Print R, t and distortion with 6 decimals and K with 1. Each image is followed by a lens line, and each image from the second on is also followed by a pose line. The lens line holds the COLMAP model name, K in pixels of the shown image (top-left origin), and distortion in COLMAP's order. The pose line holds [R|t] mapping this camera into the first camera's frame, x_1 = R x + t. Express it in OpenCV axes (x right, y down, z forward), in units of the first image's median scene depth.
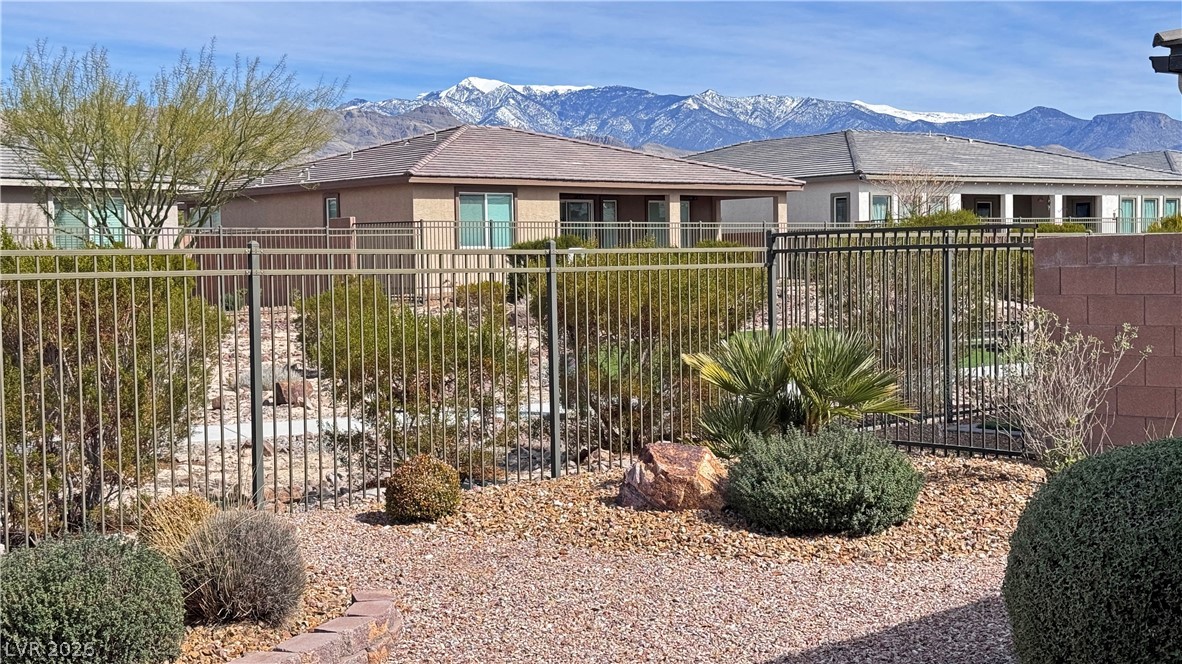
lens RADIAL K [[1647.3, 0, 591.0], [0, 1647.3, 332.0], [0, 0, 1]] dist [0.128557, -0.019589]
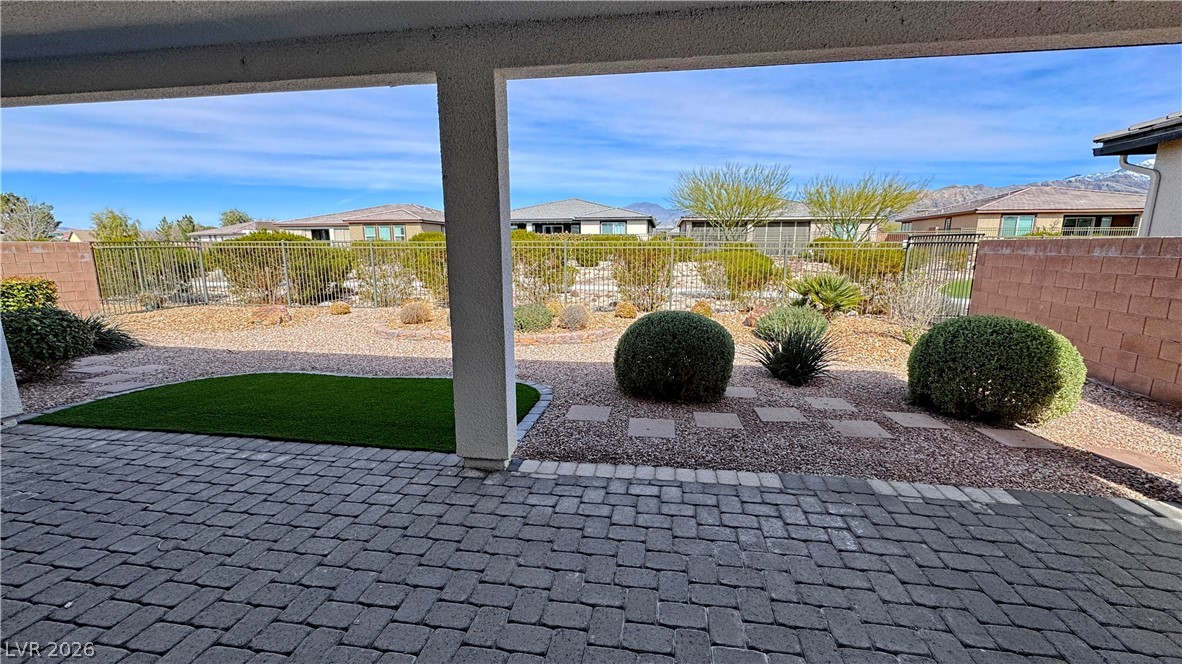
lens RADIAL K [[469.9, 0, 591.0], [0, 469.9, 332.0], [0, 0, 1]] dist [-0.000928, 0.000061]
pose [[0.605258, 0.163212, -0.779118, 0.129389], [-0.044203, 0.984136, 0.171821, -0.005404], [0.794801, -0.069556, 0.602871, 0.049953]]
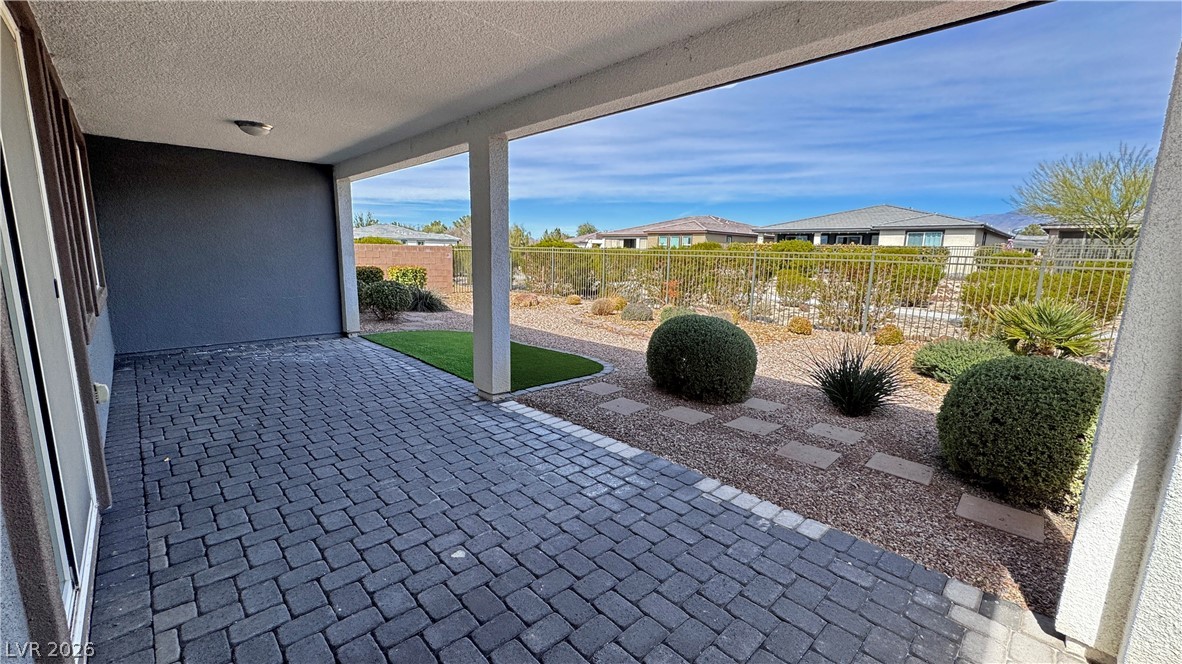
lens RADIAL K [[469.9, 0, 591.0], [0, 469.9, 332.0], [0, 0, 1]] dist [-0.000928, 0.000061]
pose [[0.003217, 0.187914, -0.982180, 0.174851], [-0.065444, 0.980119, 0.187306, -0.008708], [0.997851, 0.063675, 0.015451, 0.106855]]
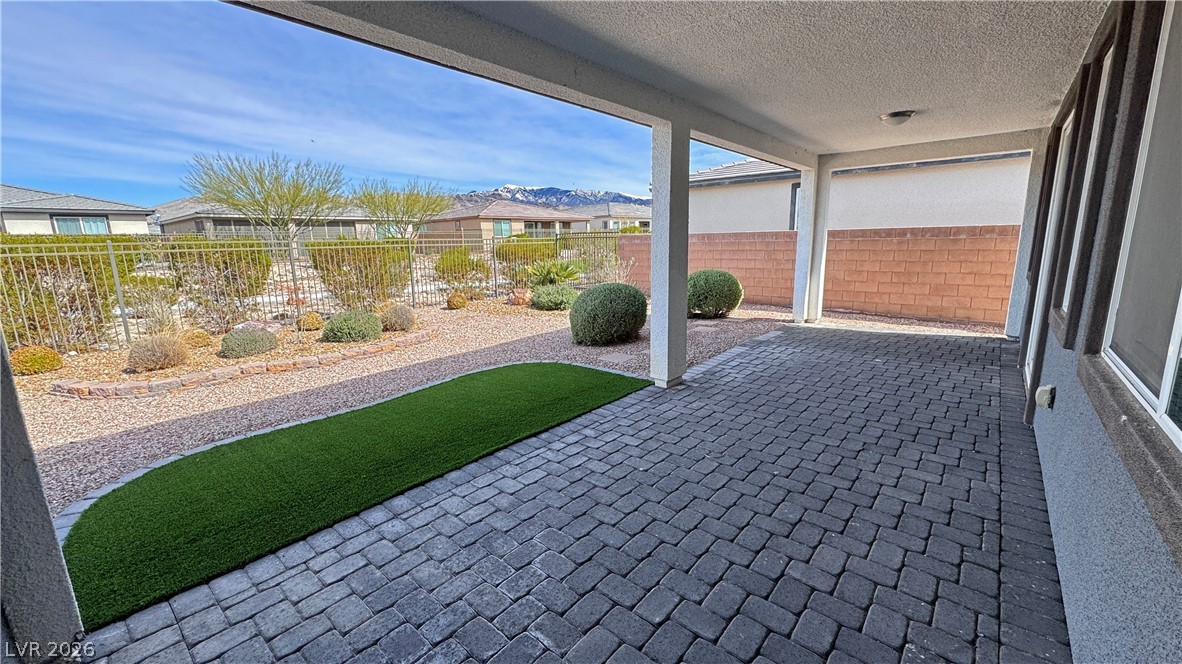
lens RADIAL K [[469.9, 0, 591.0], [0, 469.9, 332.0], [0, 0, 1]] dist [-0.000928, 0.000061]
pose [[0.995360, -0.021312, 0.093830, 0.026027], [0.006979, 0.988585, 0.150504, 0.000354], [-0.095967, -0.149151, 0.984146, -0.033620]]
